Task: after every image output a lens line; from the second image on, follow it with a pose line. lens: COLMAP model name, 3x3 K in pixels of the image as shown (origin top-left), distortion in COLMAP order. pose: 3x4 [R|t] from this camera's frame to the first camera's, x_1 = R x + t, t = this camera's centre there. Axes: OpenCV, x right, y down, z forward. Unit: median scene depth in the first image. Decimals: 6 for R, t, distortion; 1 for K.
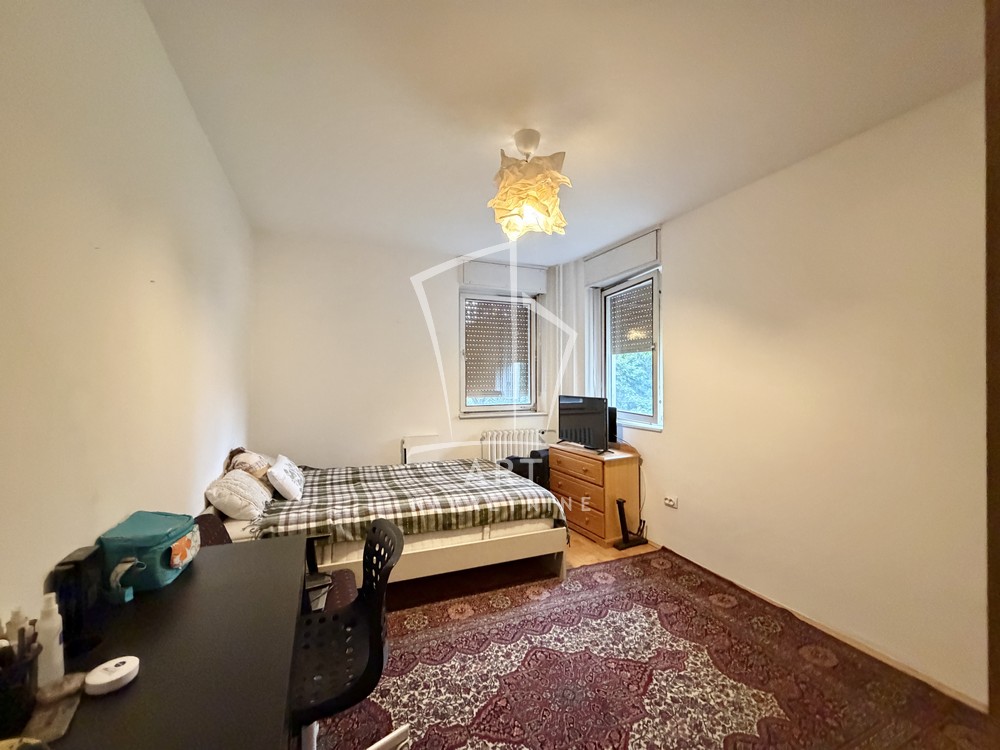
lens RADIAL K [[406.8, 0, 508.4], [0, 406.8, 364.4], [0, 0, 1]] dist [0.000305, -0.000621]
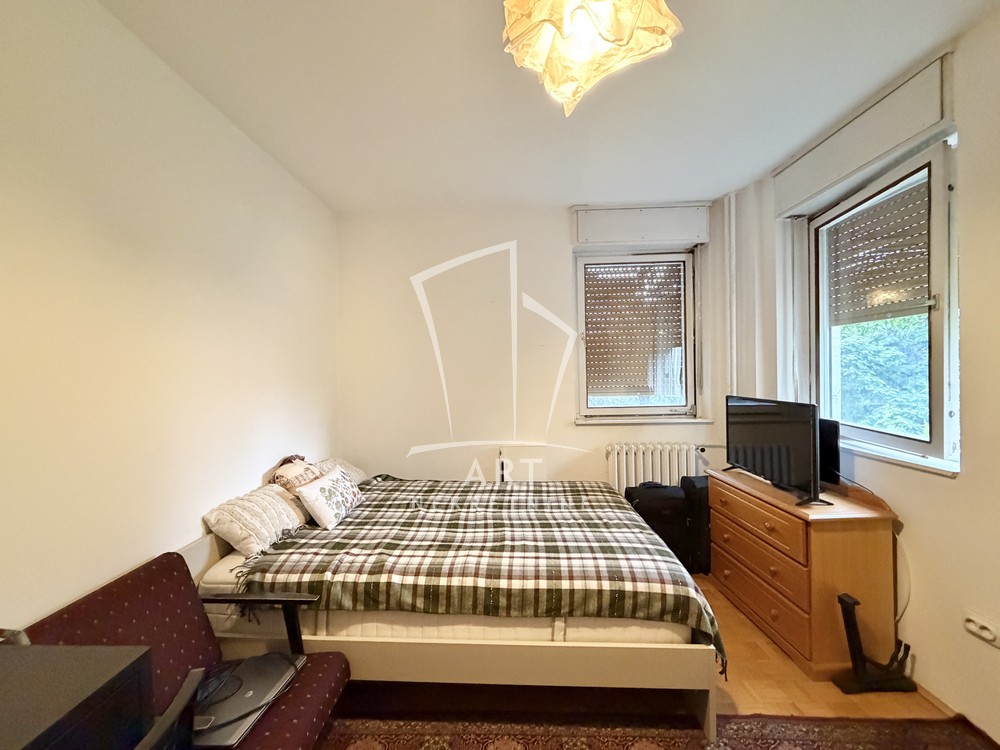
lens RADIAL K [[406.8, 0, 496.4], [0, 406.8, 372.3], [0, 0, 1]] dist [0.000305, -0.000621]
pose [[0.896220, -0.014983, -0.443356, 0.102771], [0.034060, 0.998803, 0.035096, 0.006161], [0.442300, -0.046554, 0.895658, 0.329908]]
